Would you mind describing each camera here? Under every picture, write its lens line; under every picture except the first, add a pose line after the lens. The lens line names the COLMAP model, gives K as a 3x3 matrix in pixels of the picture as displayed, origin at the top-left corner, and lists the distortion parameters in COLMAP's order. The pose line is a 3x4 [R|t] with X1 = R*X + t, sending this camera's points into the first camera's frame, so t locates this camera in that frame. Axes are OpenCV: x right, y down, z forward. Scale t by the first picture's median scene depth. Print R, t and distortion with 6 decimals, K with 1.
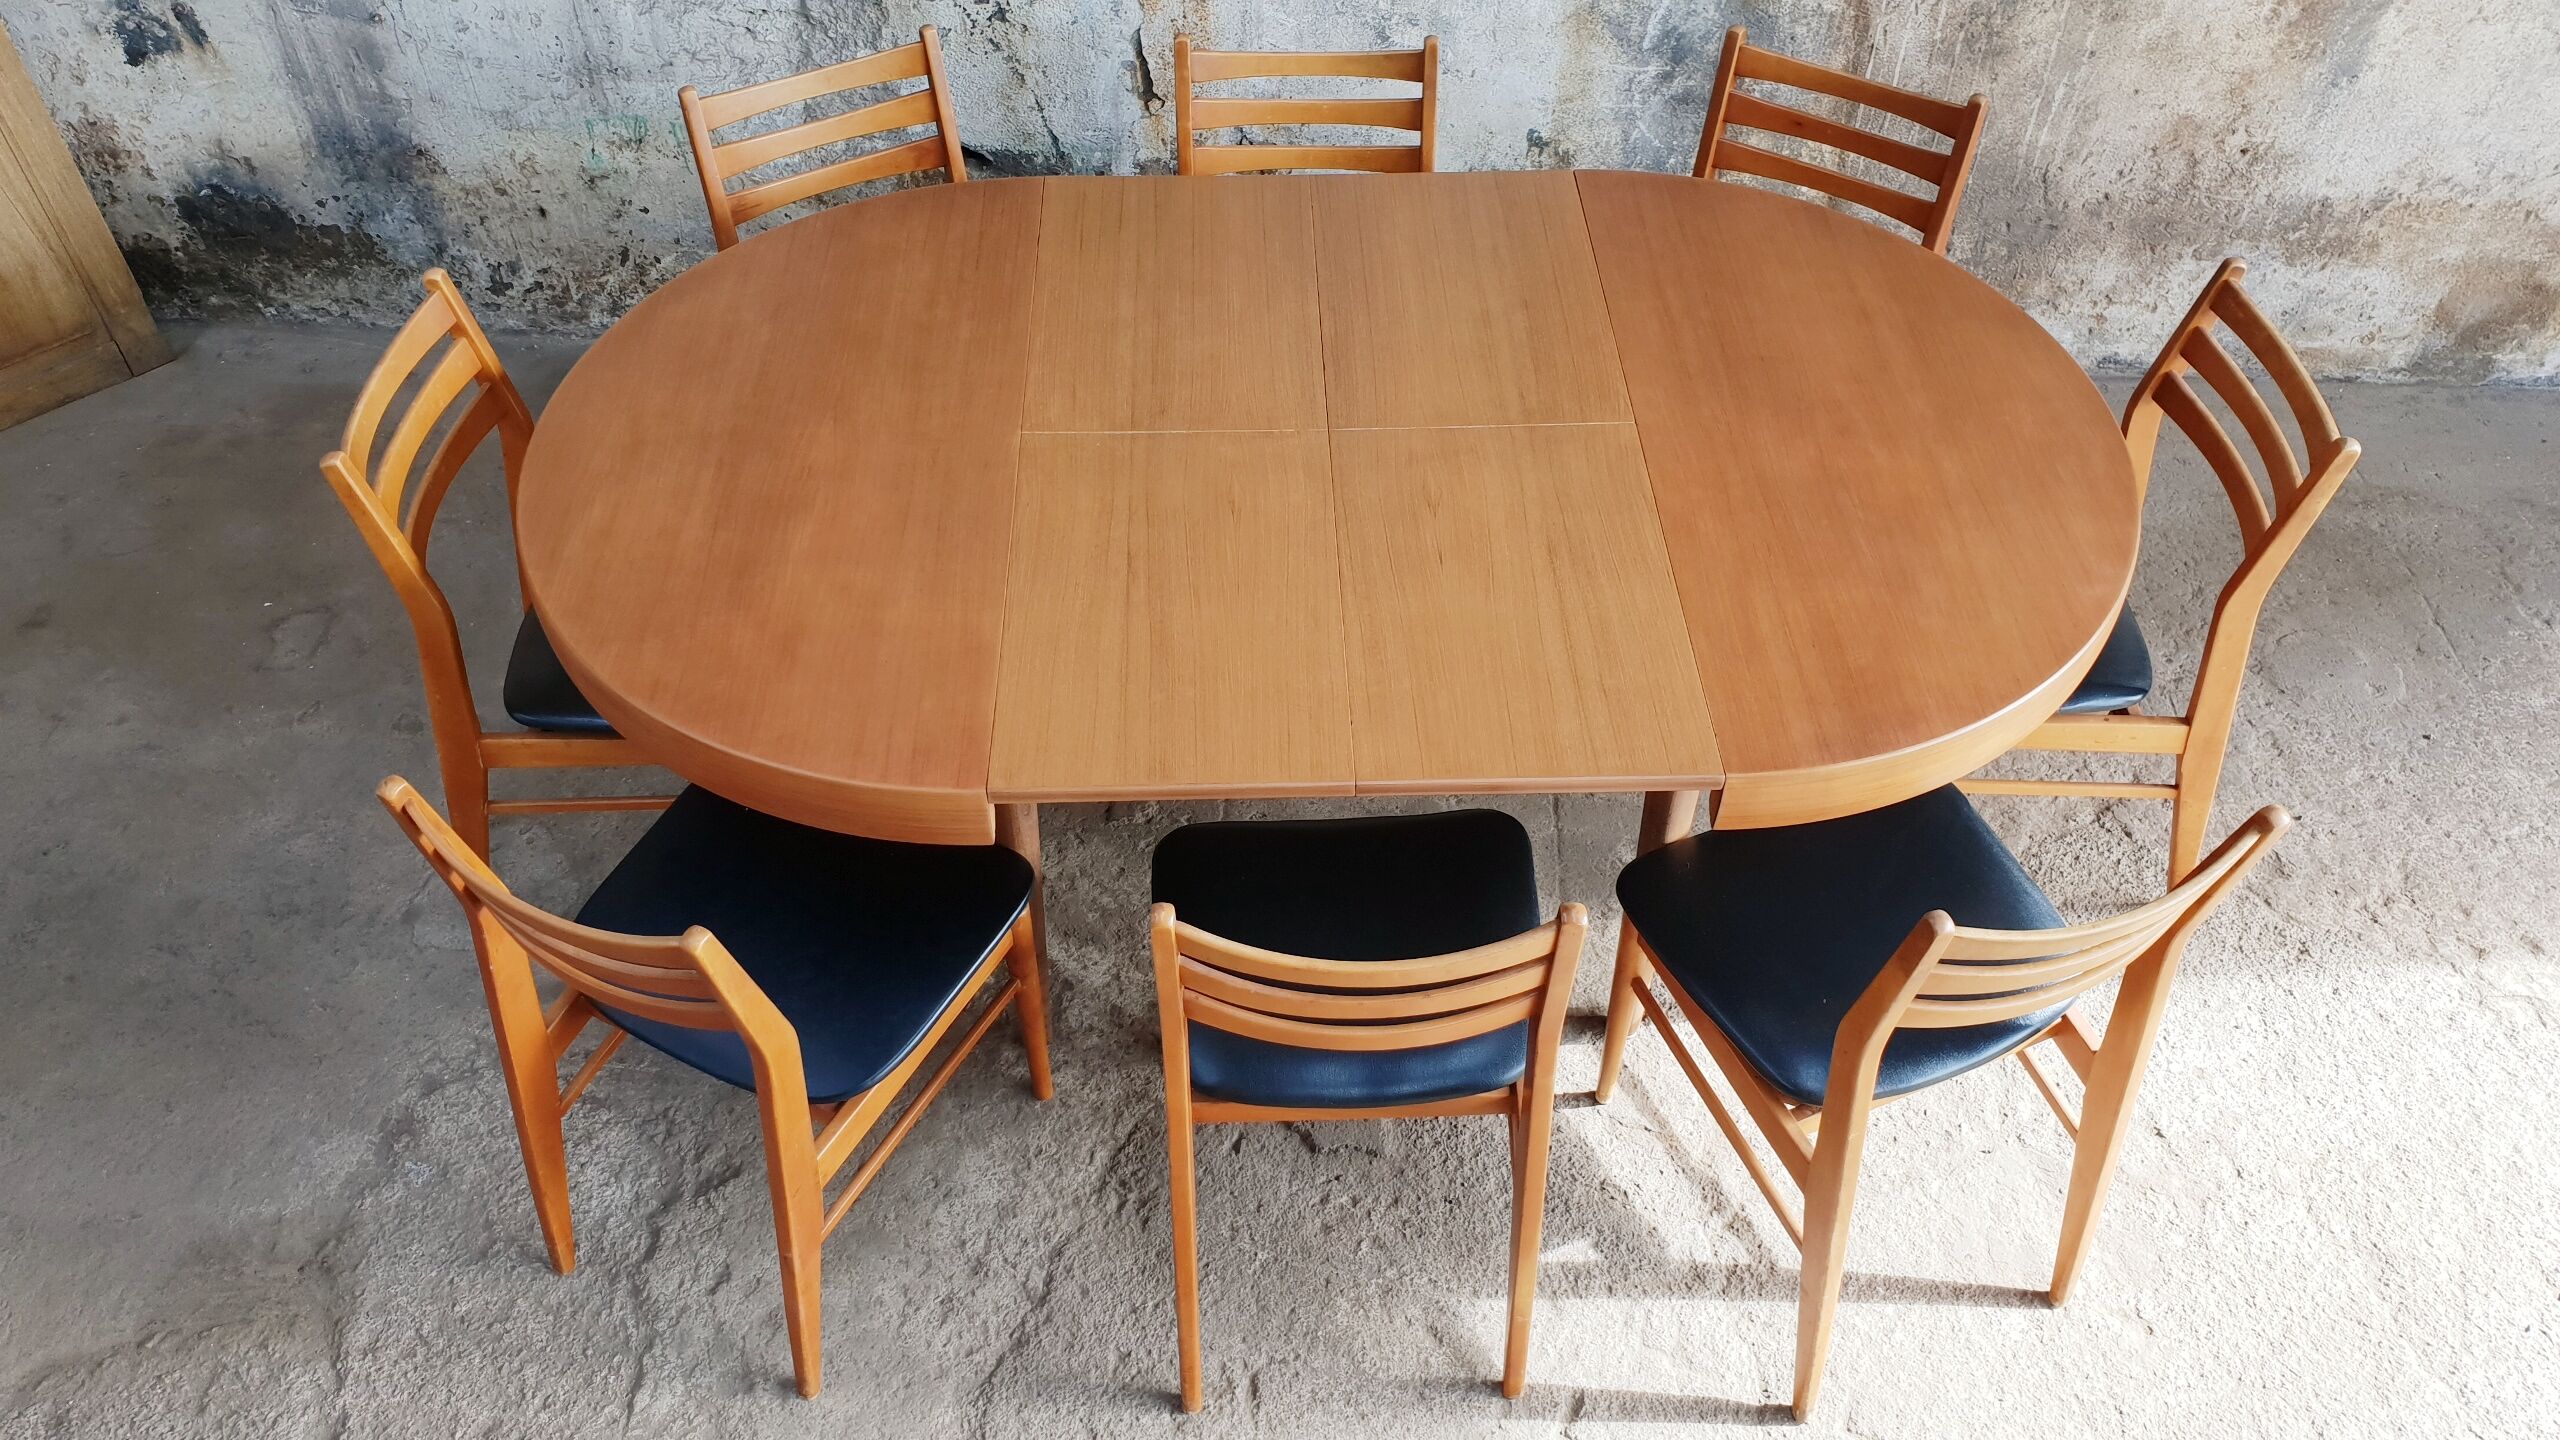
lens RADIAL K [[2006.5, 0, 1278.0], [0, 2006.5, 707.6], [0, 0, 1]] dist [-0.012812, 0.035570]
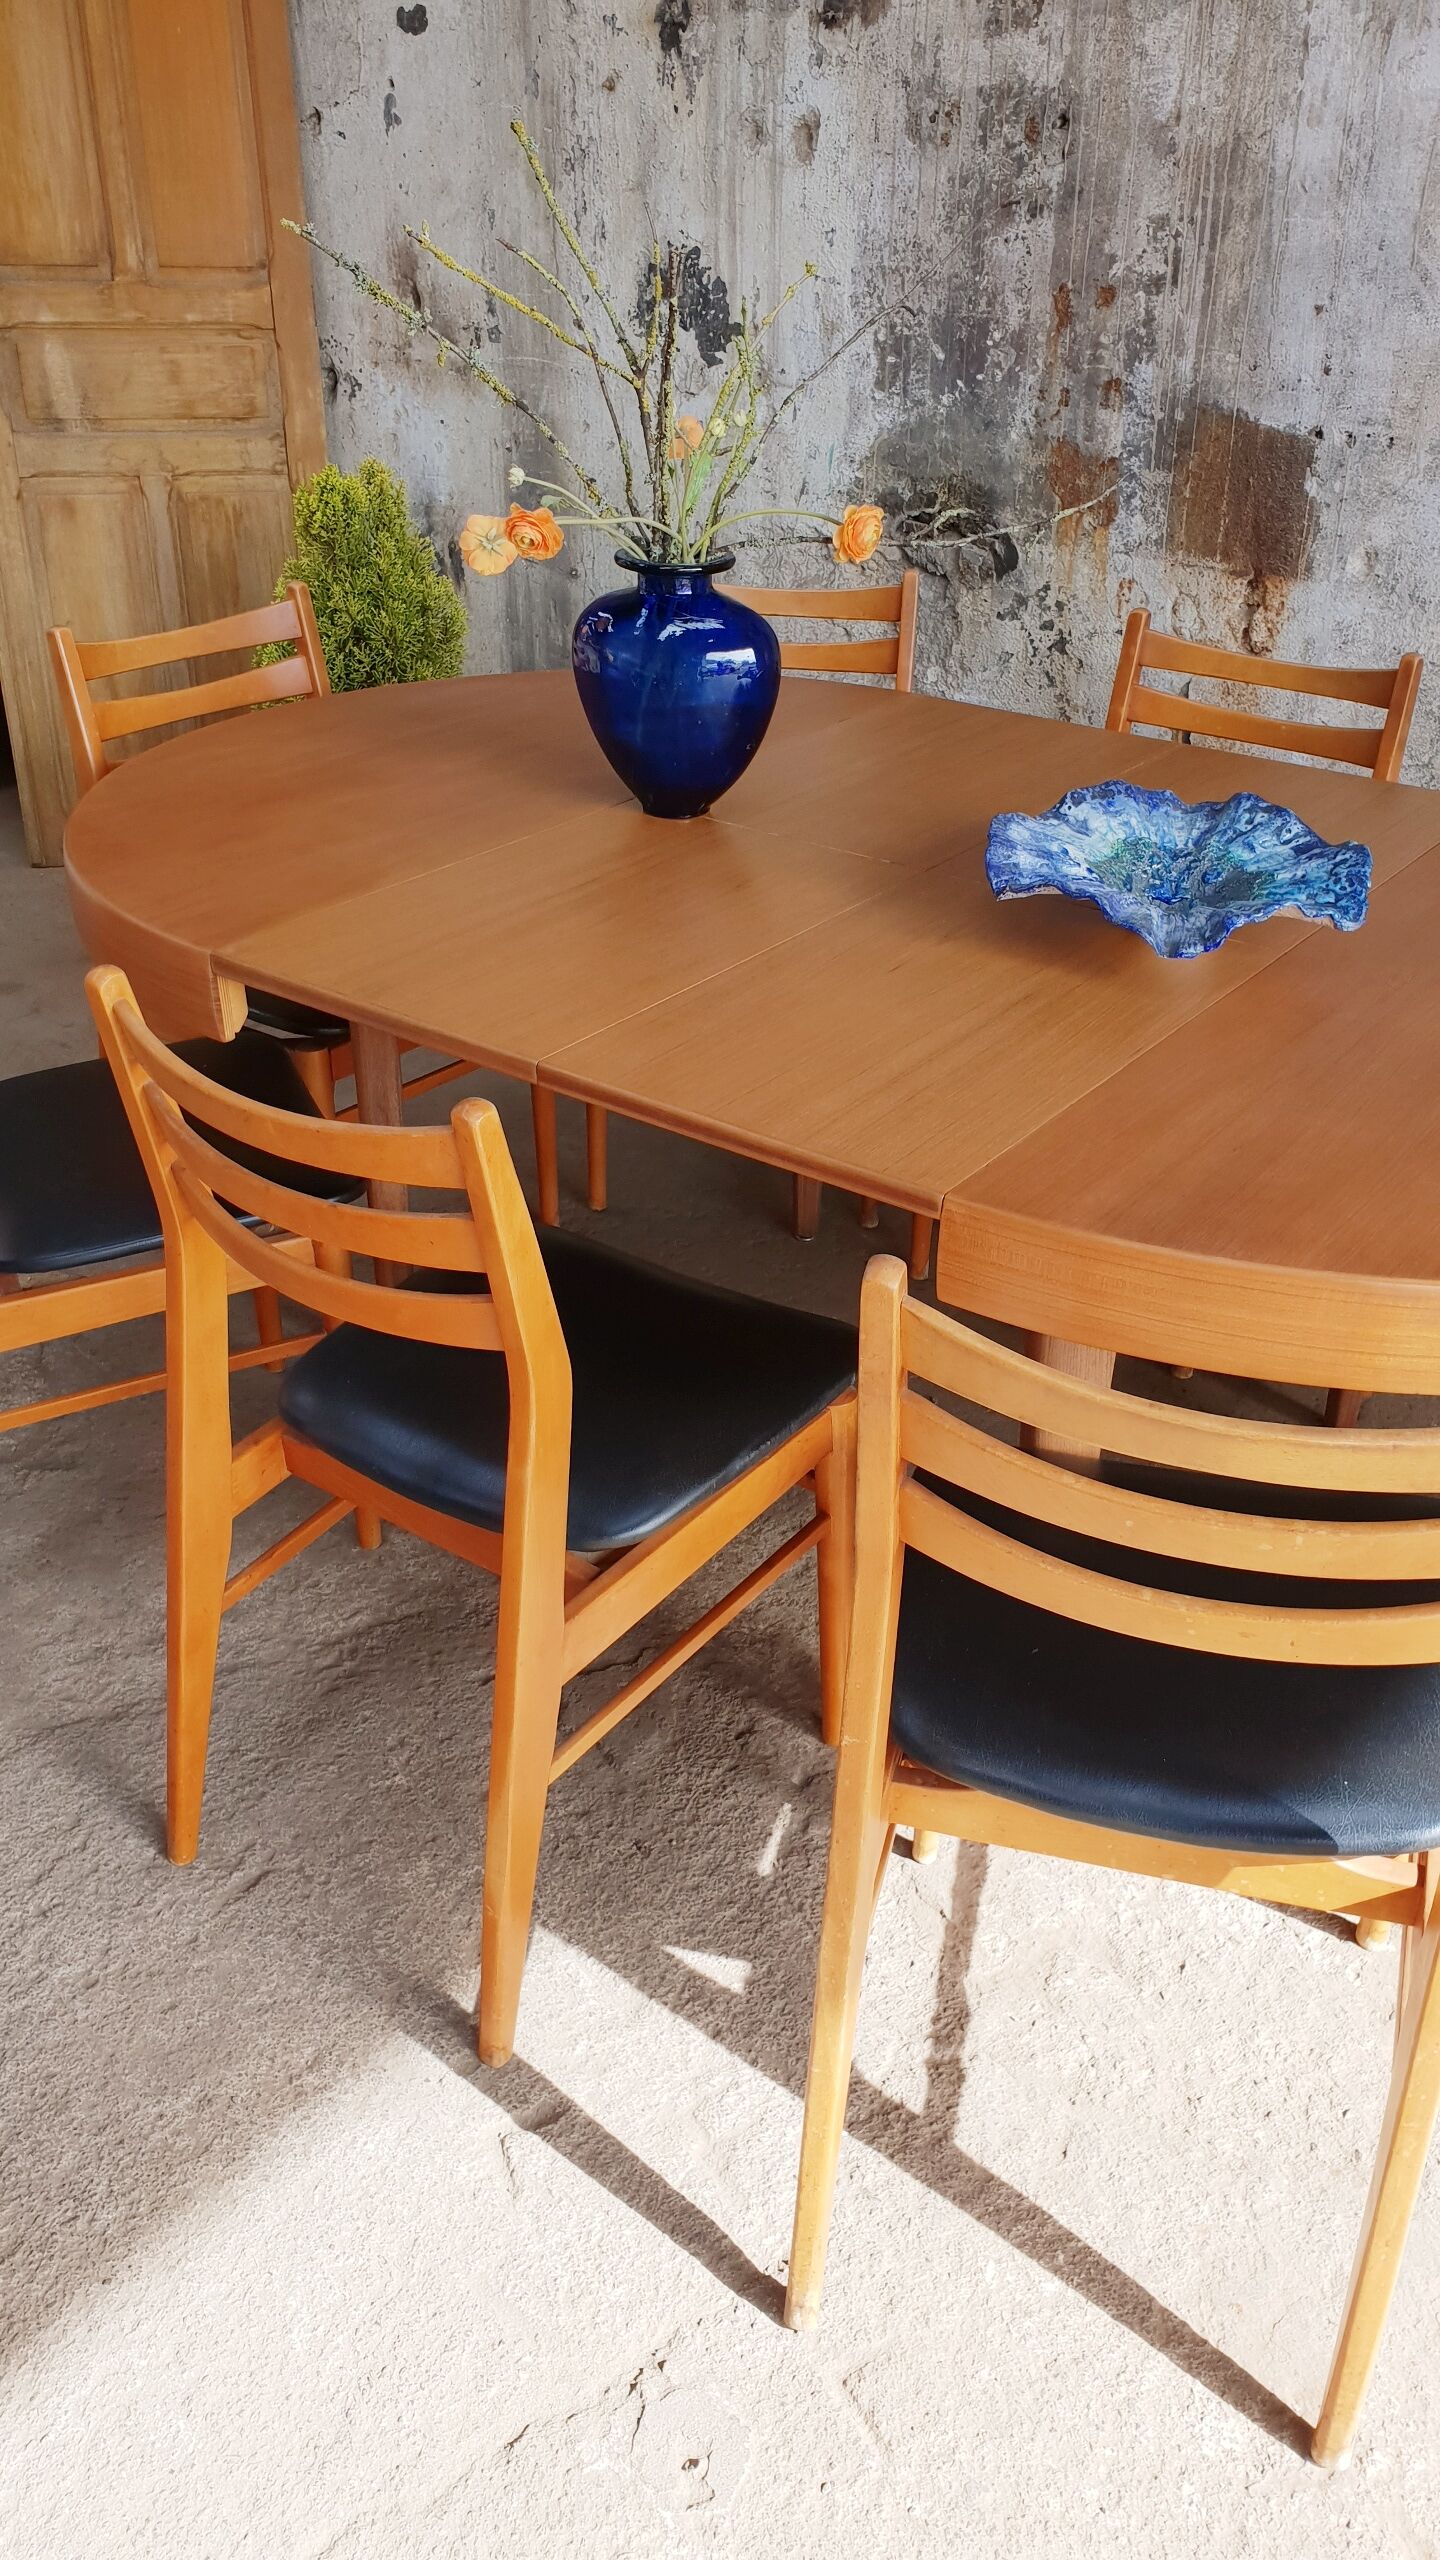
lens RADIAL K [[2006.5, 0, 750.9], [0, 2006.5, 1276.2], [0, 0, 1]] dist [-0.012812, 0.035570]
pose [[0.792663, 0.312411, -0.523531, 0.330965], [-0.441742, 0.886146, -0.140031, 0.111864], [0.420178, 0.342263, 0.840420, 0.252053]]
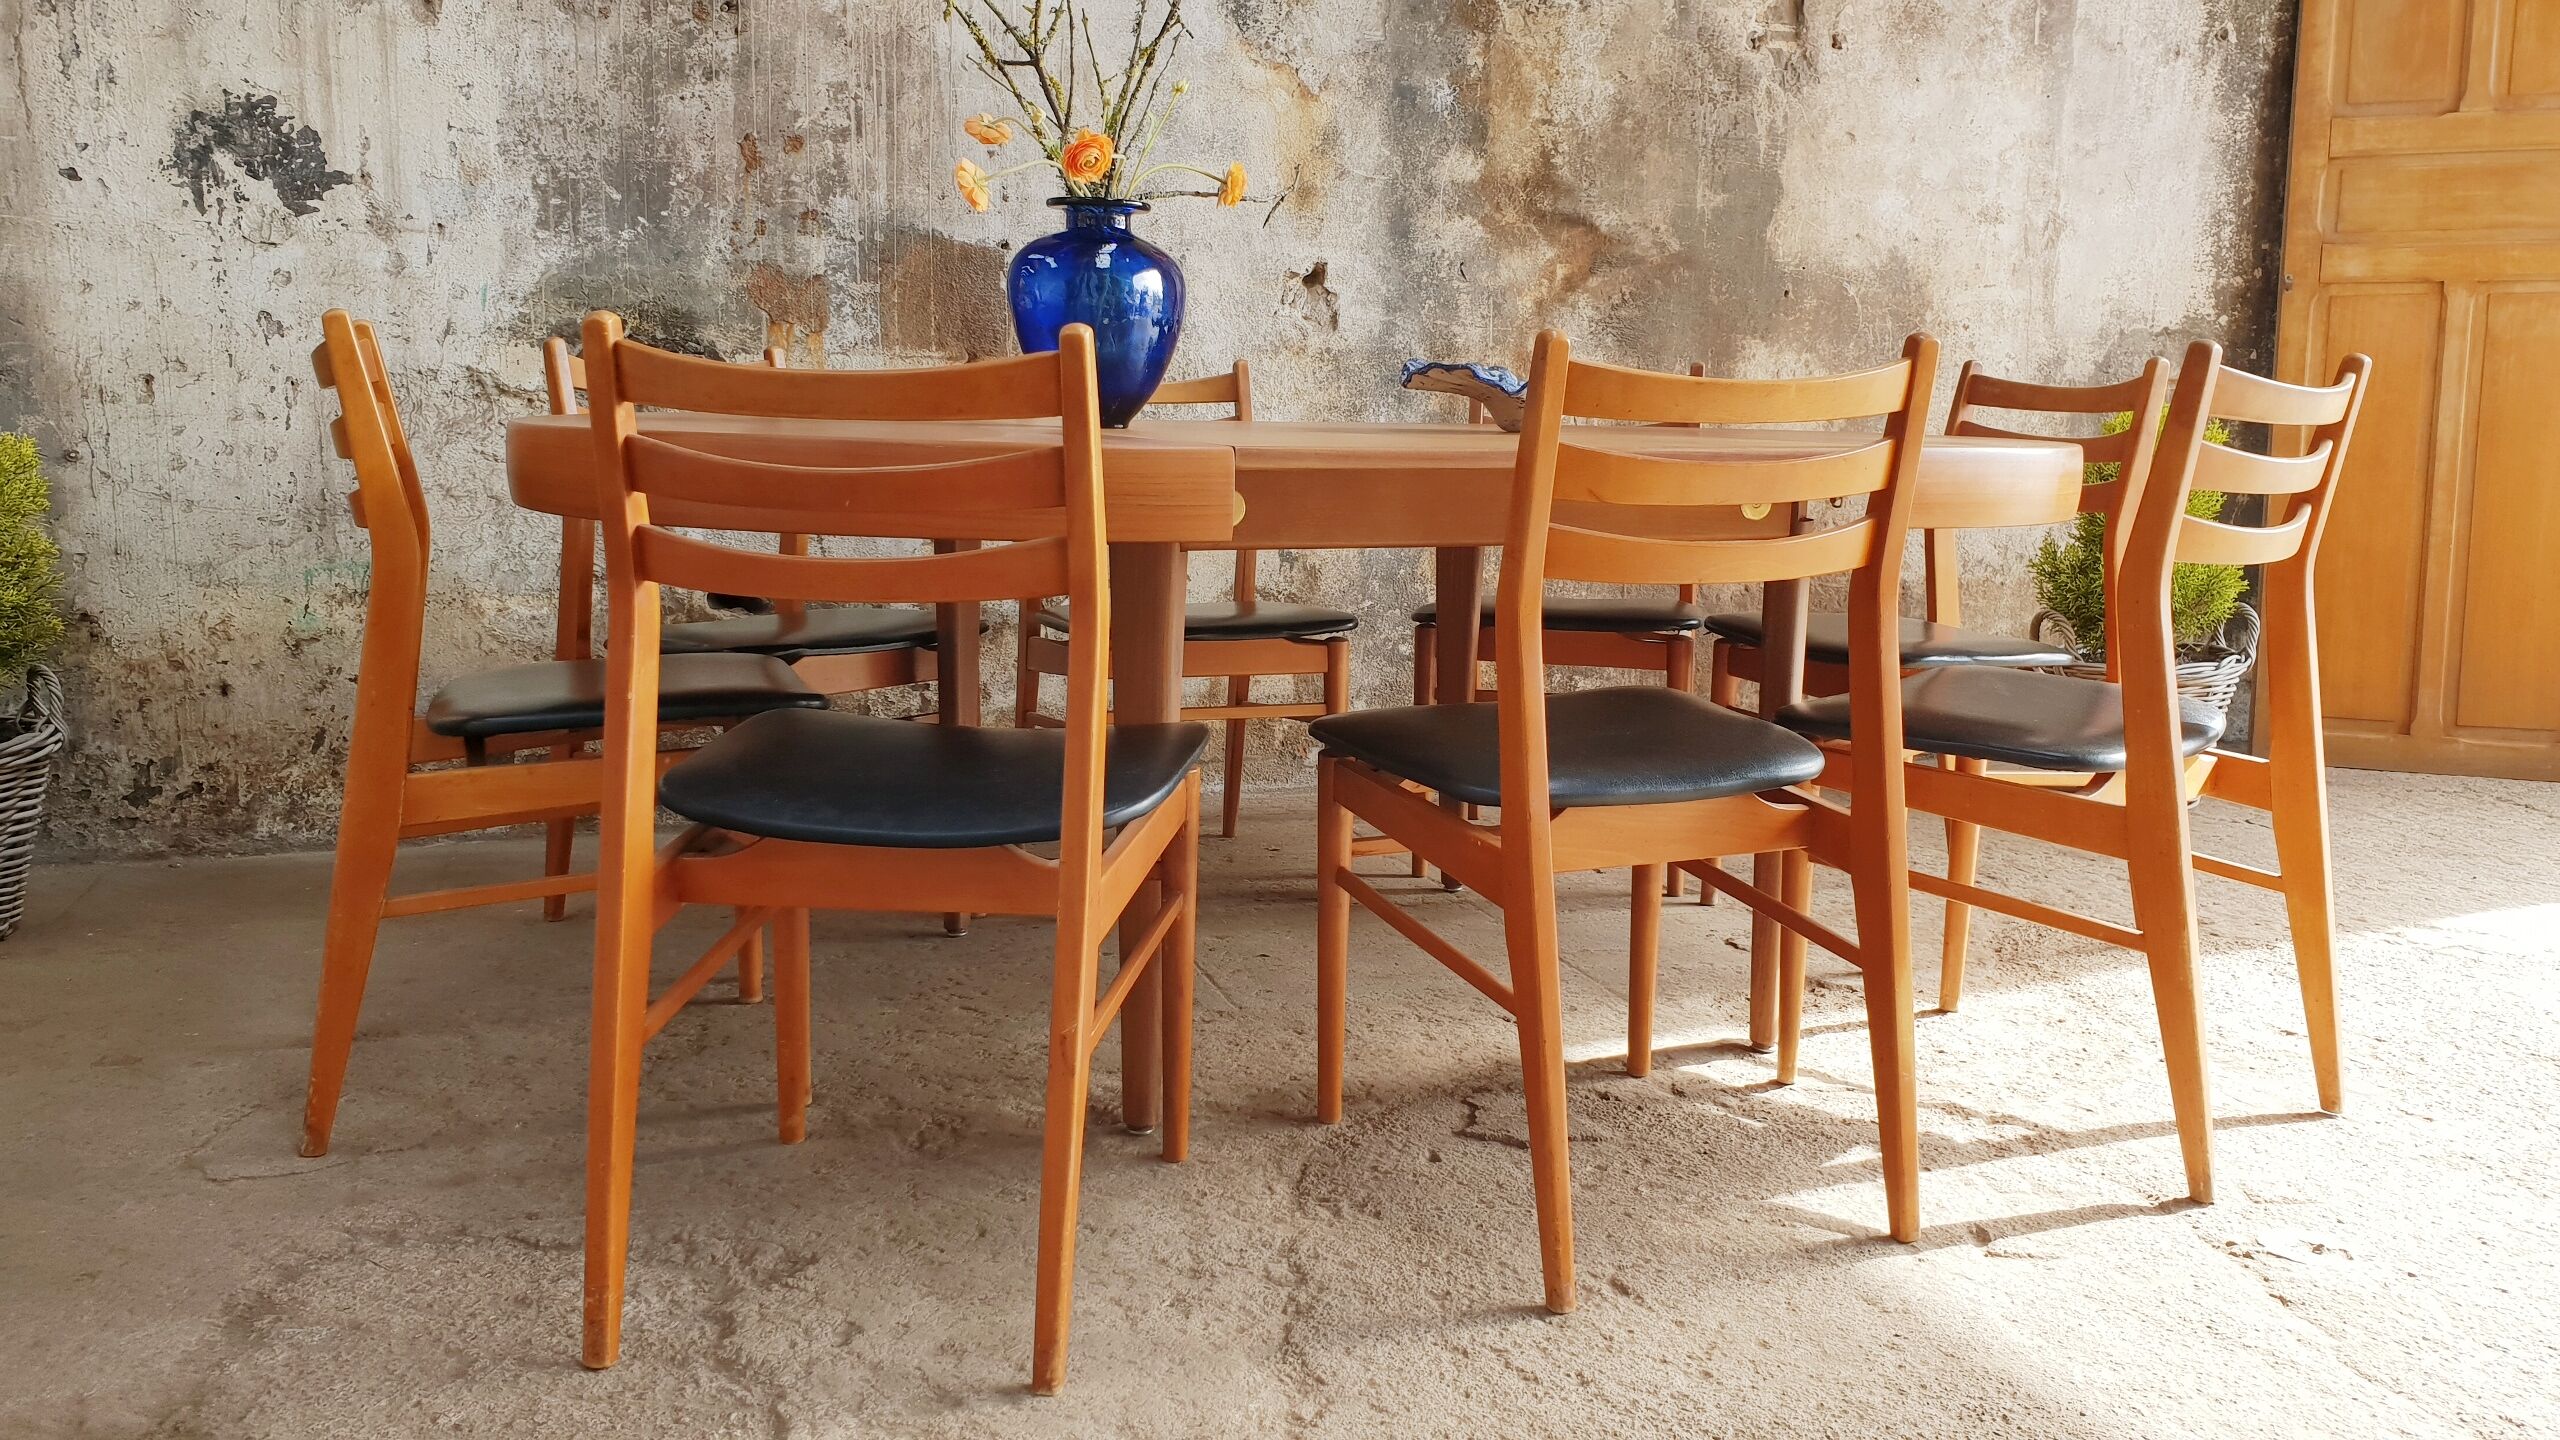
lens RADIAL K [[2006.5, 0, 1287.0], [0, 2006.5, 703.4], [0, 0, 1]] dist [-0.012812, 0.035570]
pose [[0.930374, -0.042401, 0.364151, -0.278807], [0.248903, 0.802331, -0.542505, 0.382865], [-0.269167, 0.595371, 0.757022, 0.235488]]
